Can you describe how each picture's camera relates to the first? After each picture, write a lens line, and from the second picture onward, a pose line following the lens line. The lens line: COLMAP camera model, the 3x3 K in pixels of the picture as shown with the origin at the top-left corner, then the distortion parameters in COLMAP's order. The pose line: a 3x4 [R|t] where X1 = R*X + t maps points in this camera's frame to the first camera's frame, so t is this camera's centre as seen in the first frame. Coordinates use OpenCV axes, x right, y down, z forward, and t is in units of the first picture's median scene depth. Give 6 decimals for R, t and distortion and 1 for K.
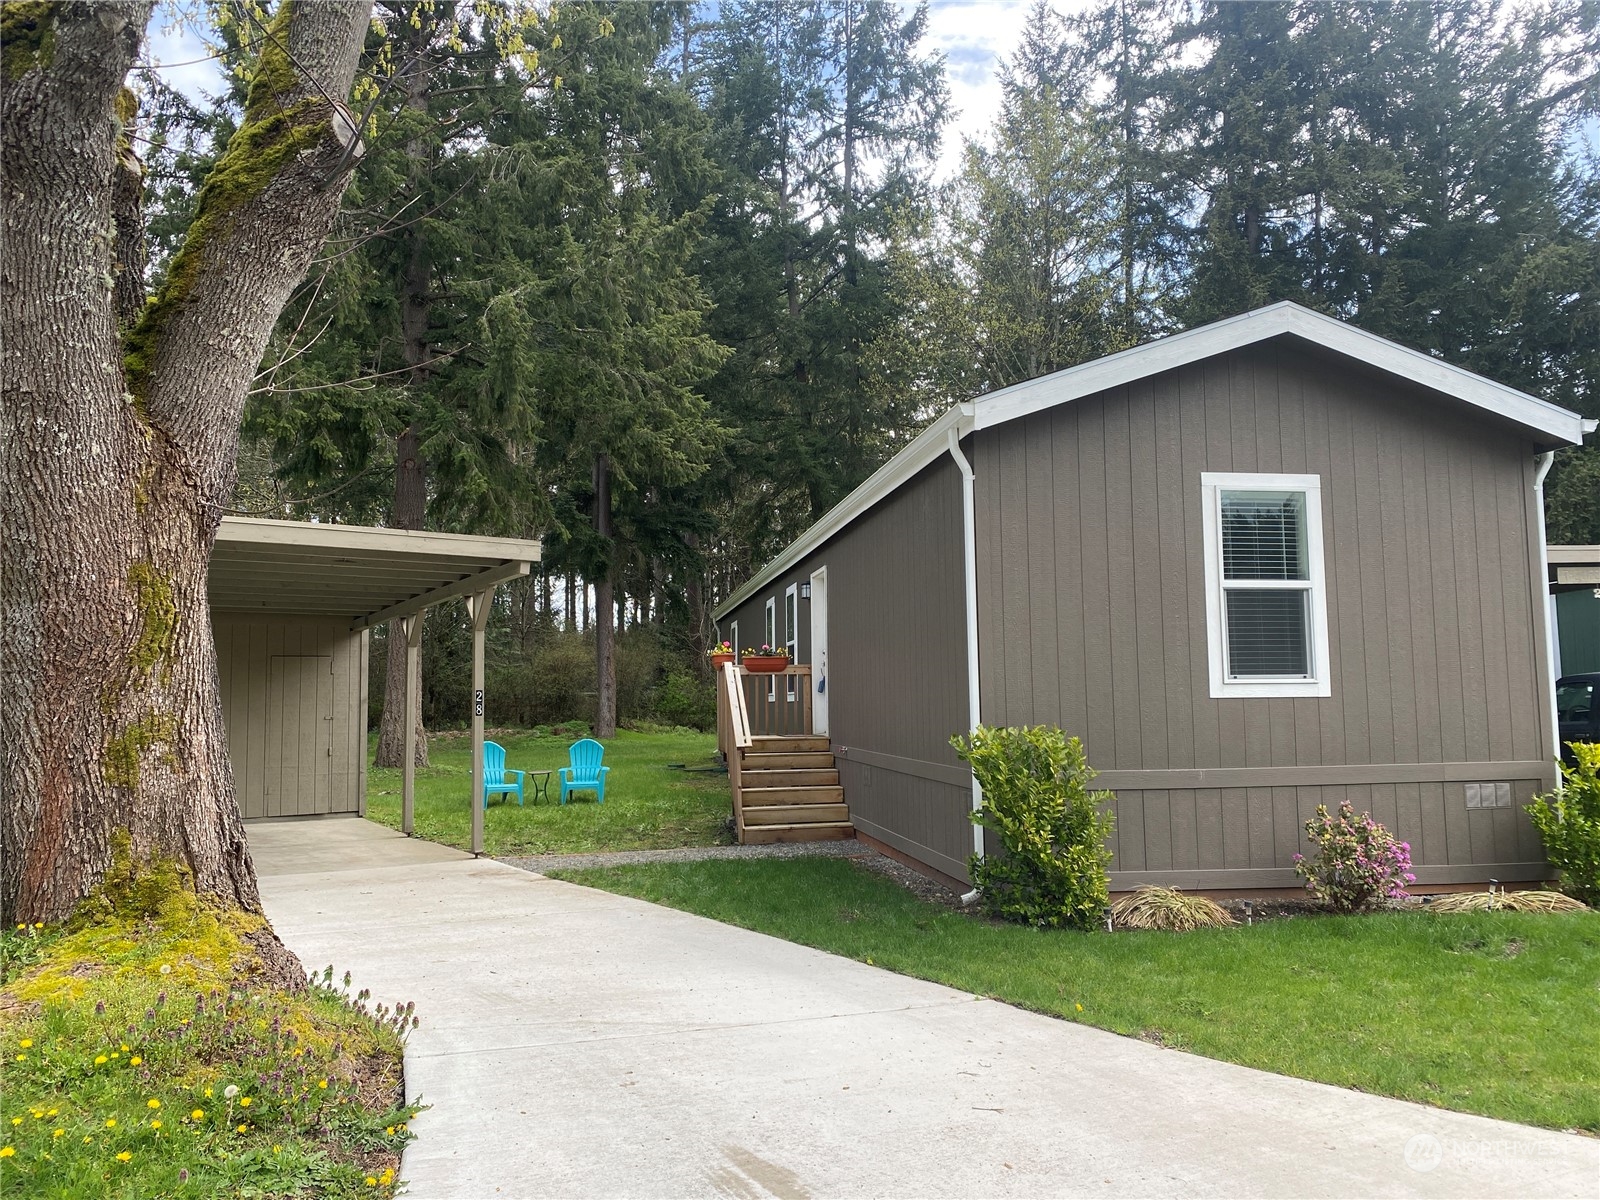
lens RADIAL K [[1255.5, 0, 809.6], [0, 1255.5, 608.9], [0, 0, 1]] dist [0.013247, -0.001406]
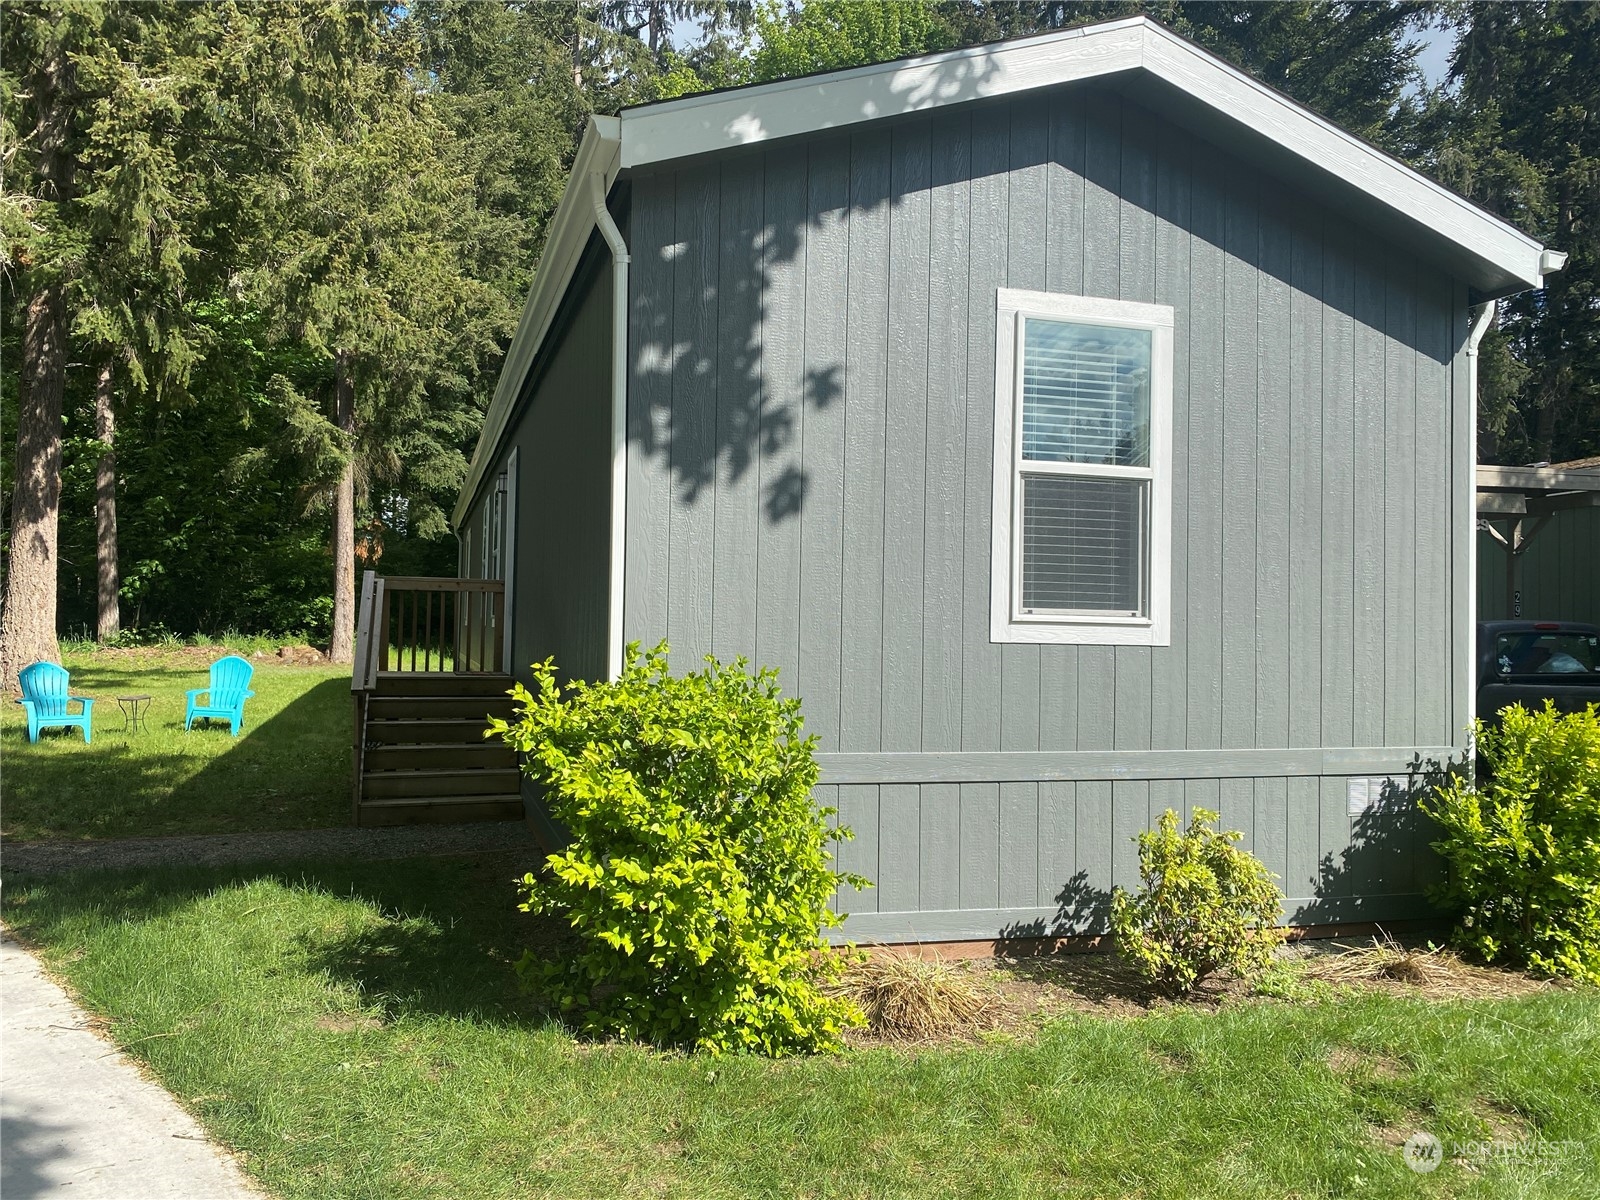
lens RADIAL K [[1260.5, 0, 800.0], [0, 1260.5, 600.0], [0, 0, 1]] dist [0.034773, -0.047679]
pose [[0.990286, 0.035045, 0.134560, 0.130280], [-0.041765, 0.998000, 0.047442, 0.022136], [-0.132628, -0.052601, 0.989769, 0.366871]]
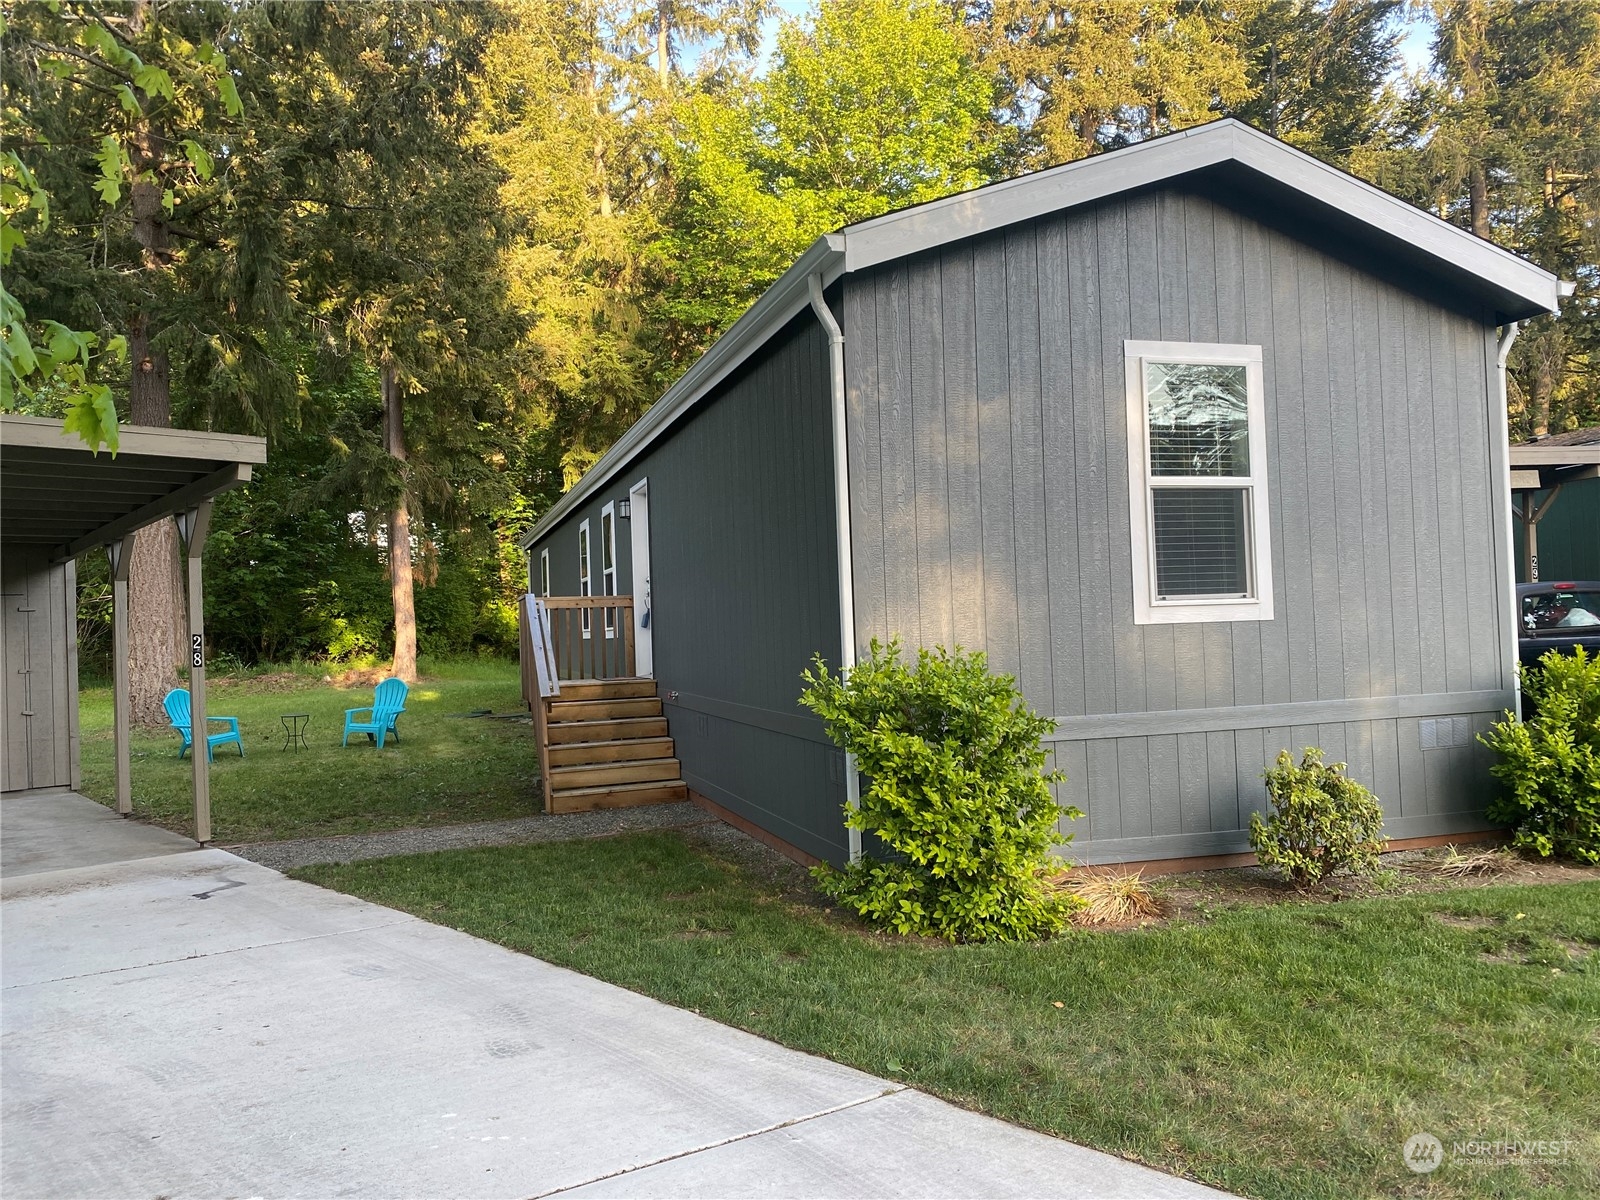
lens RADIAL K [[1255.5, 0, 809.6], [0, 1255.5, 608.9], [0, 0, 1]] dist [0.013247, -0.001406]
pose [[0.990097, -0.019204, 0.139063, 0.003228], [0.011610, 0.998407, 0.055215, 0.013947], [-0.139902, -0.053053, 0.988743, 0.233605]]
